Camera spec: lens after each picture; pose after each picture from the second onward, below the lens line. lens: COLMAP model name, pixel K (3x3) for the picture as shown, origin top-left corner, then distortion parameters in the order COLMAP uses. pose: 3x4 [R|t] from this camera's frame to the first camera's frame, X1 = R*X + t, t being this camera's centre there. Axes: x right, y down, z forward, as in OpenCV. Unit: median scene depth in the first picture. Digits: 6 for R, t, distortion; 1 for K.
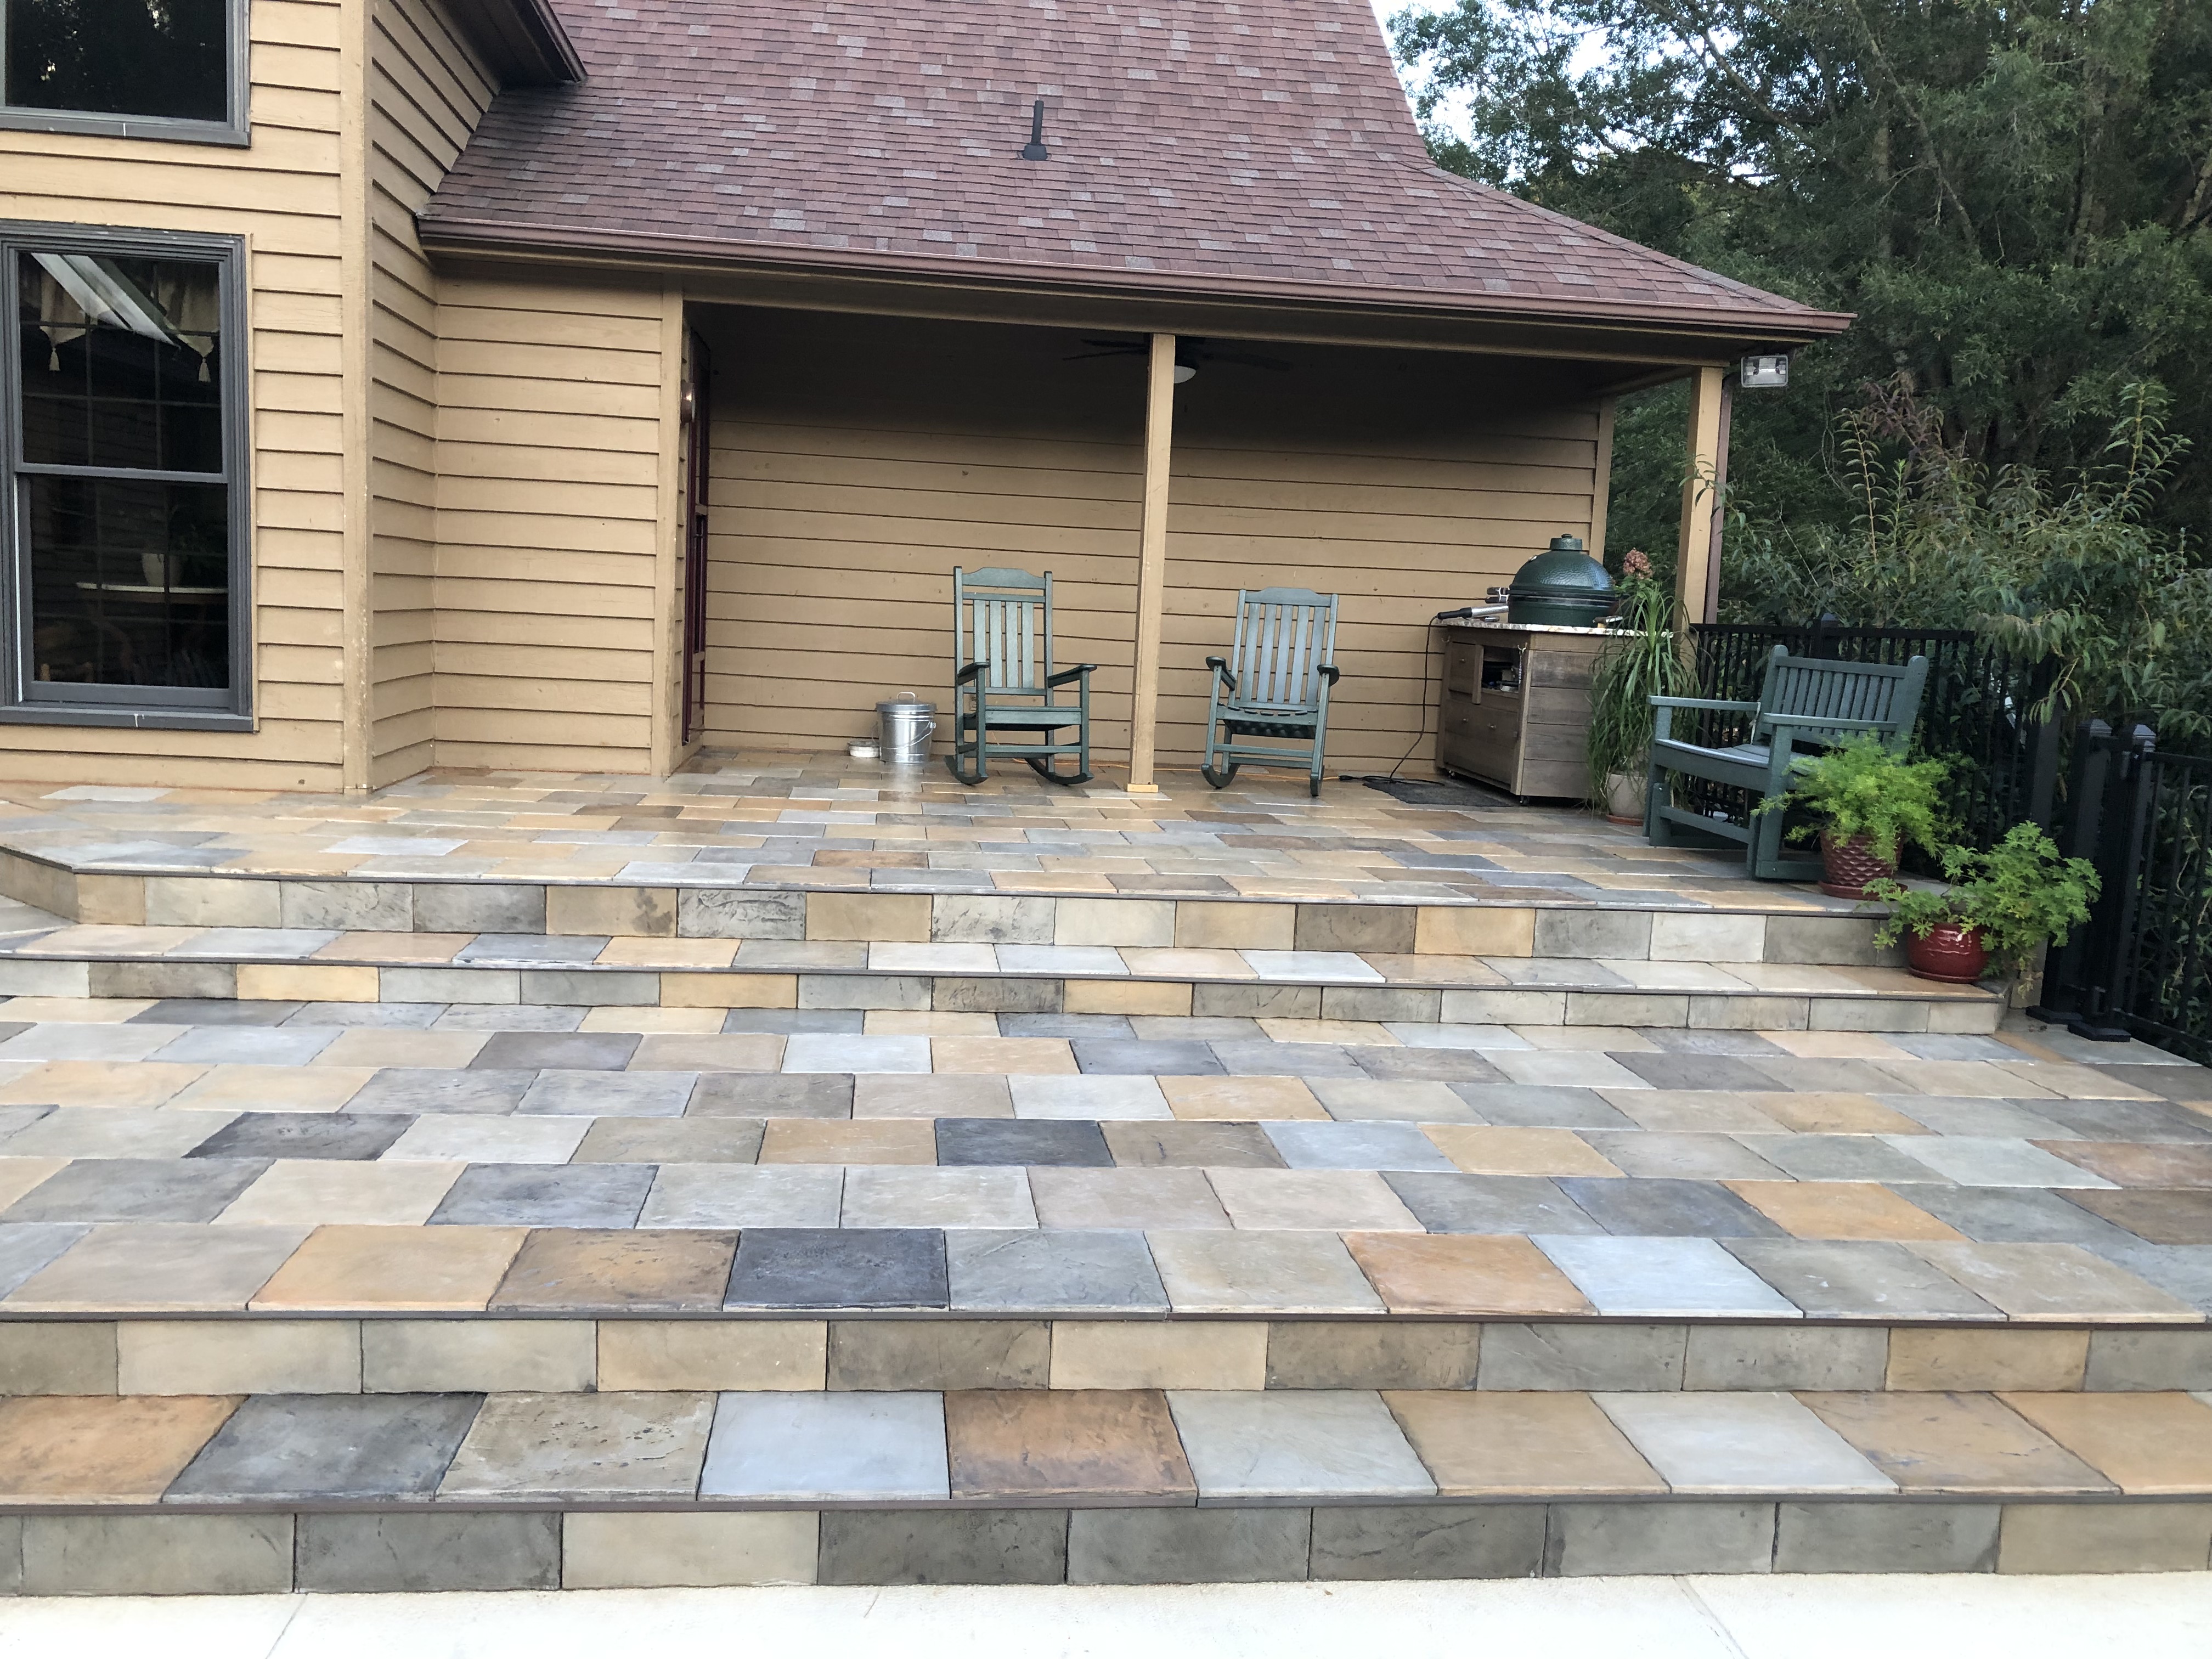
lens RADIAL K [[1822.2, 0, 1097.2], [0, 1822.2, 845.1], [0, 0, 1]] dist [0.033947, -0.017533]
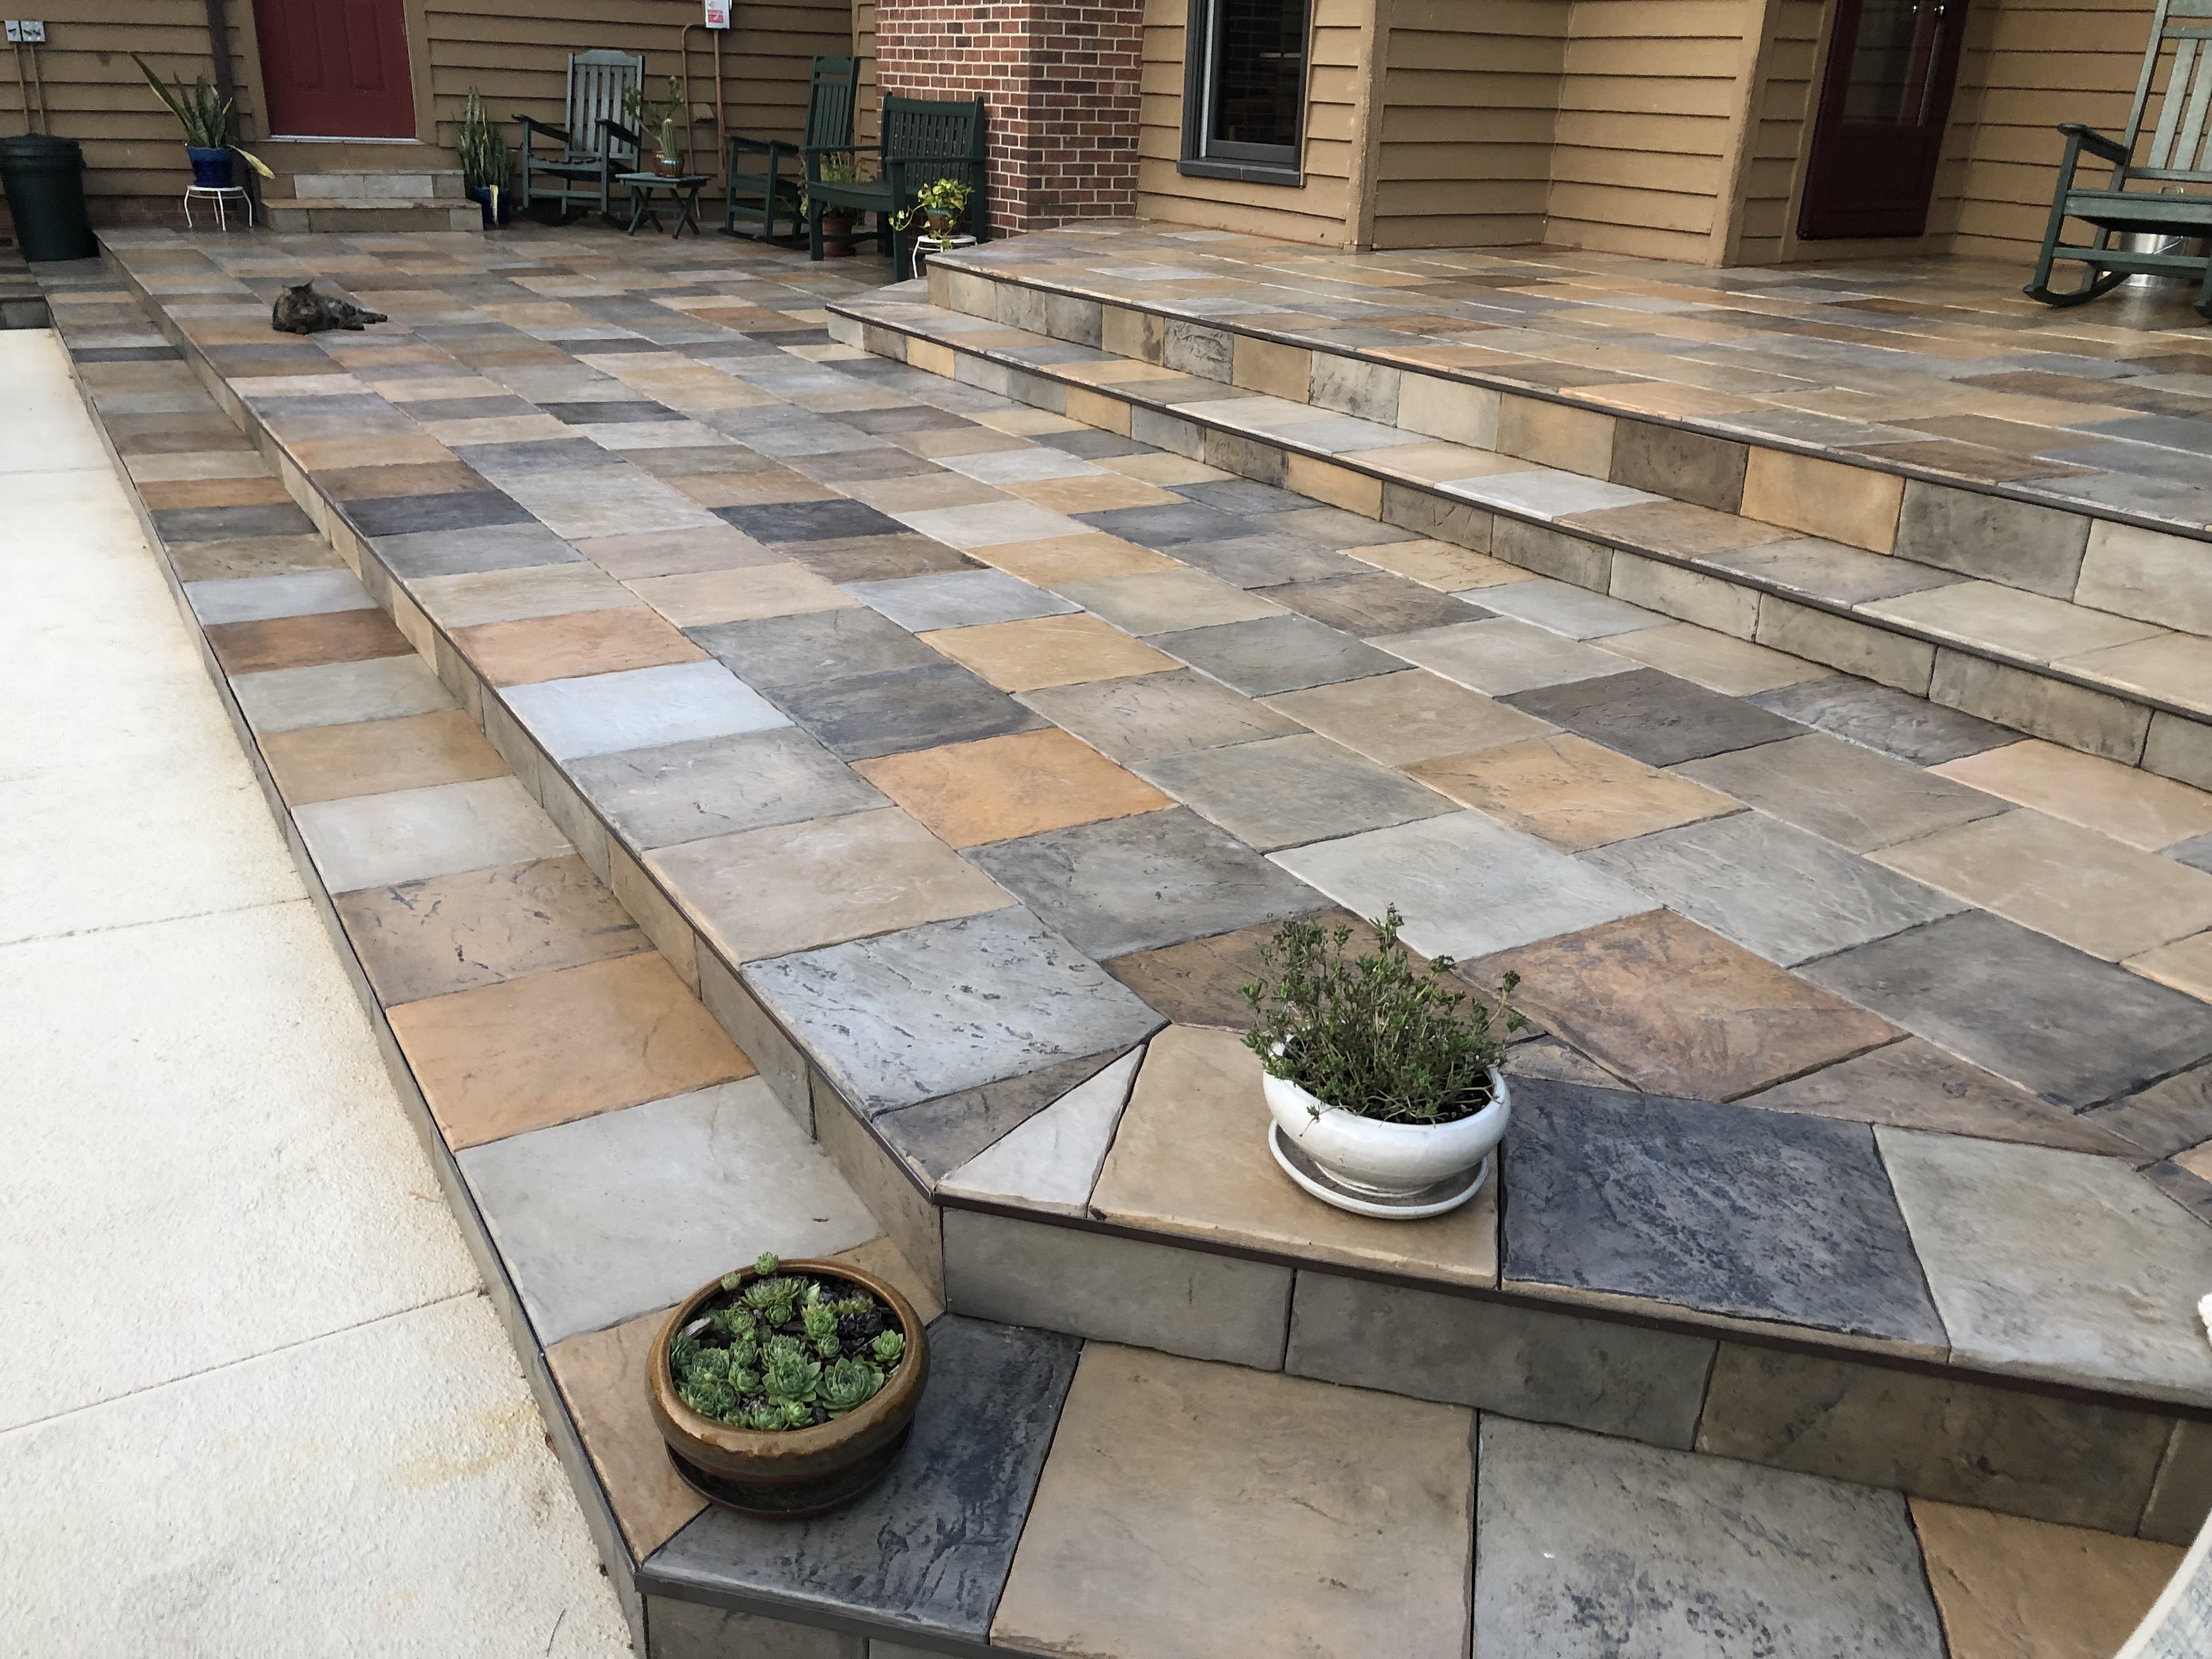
lens RADIAL K [[1822.2, 0, 1095.6], [0, 1822.2, 822.0], [0, 0, 1]] dist [0.033947, -0.017533]
pose [[0.416294, 0.314815, -0.852989, 0.722647], [-0.131971, 0.949131, 0.285891, 0.004569], [0.899602, -0.006445, 0.436664, 0.505949]]
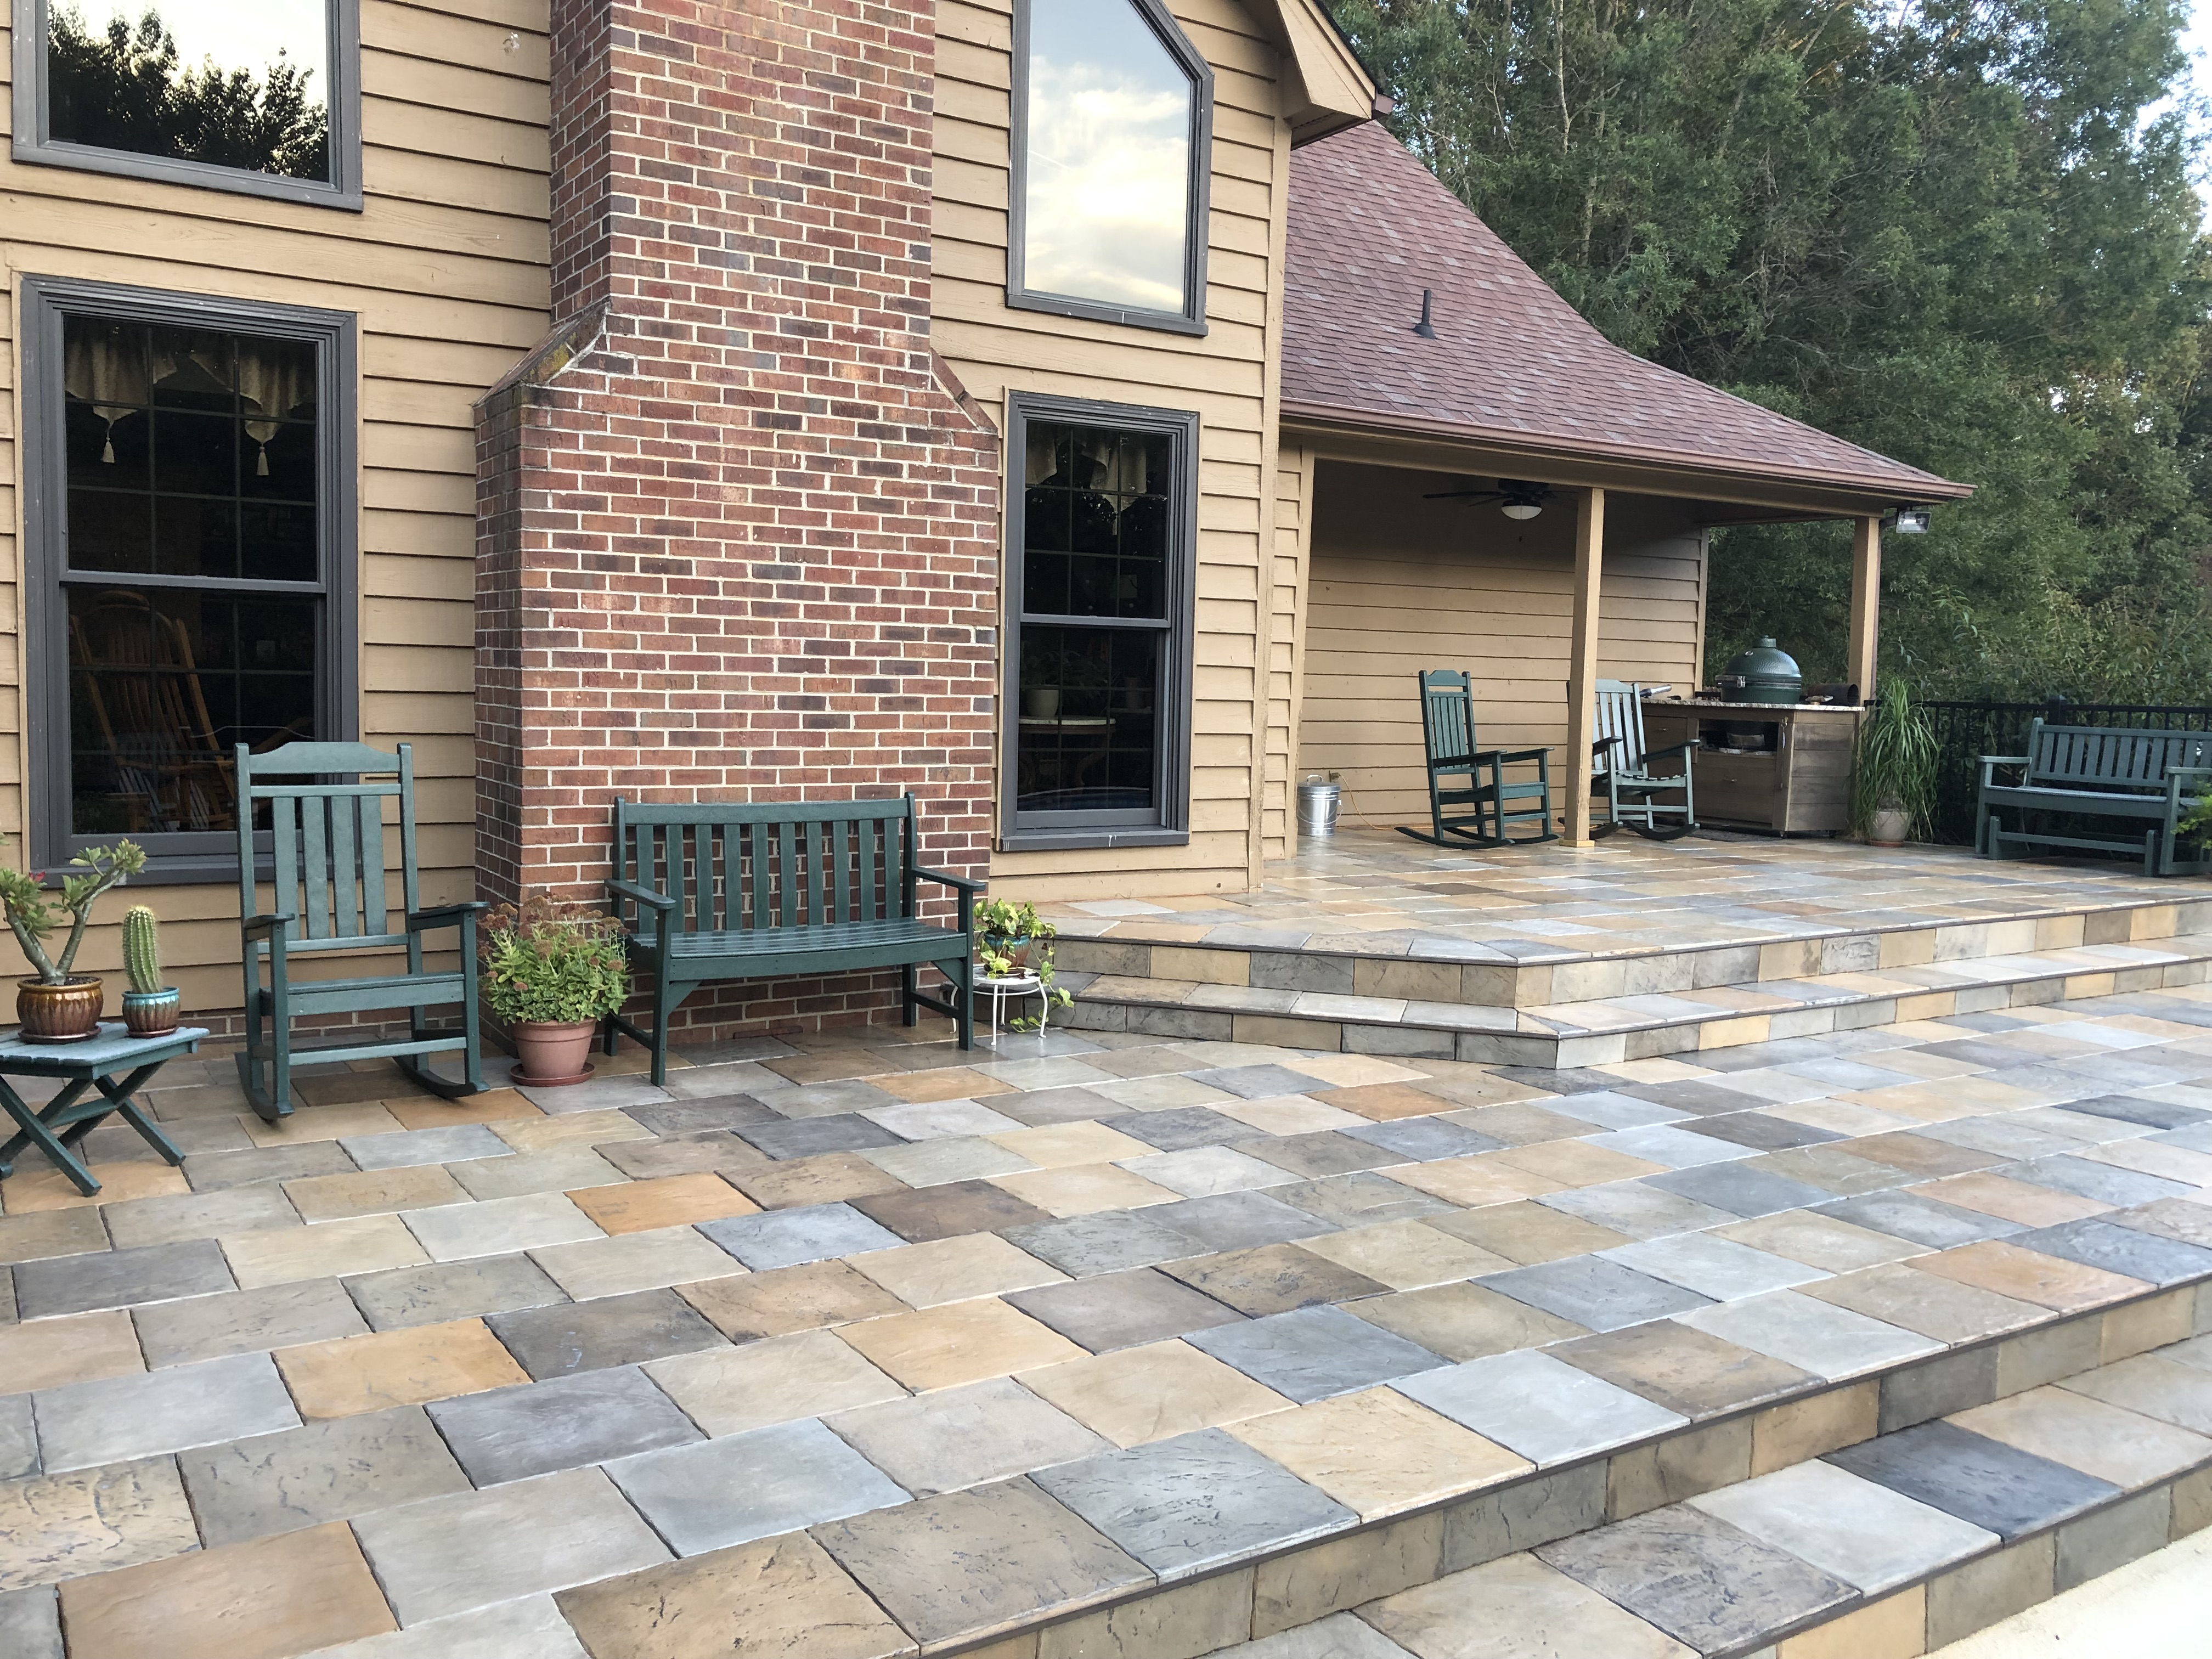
lens RADIAL K [[1822.2, 0, 1119.6], [0, 1822.2, 819.1], [0, 0, 1]] dist [0.033947, -0.017533]
pose [[0.892616, -0.058997, 0.446941, -1.277487], [0.073965, 0.997131, -0.016097, -0.079819], [-0.444709, 0.047426, 0.894419, 0.020970]]
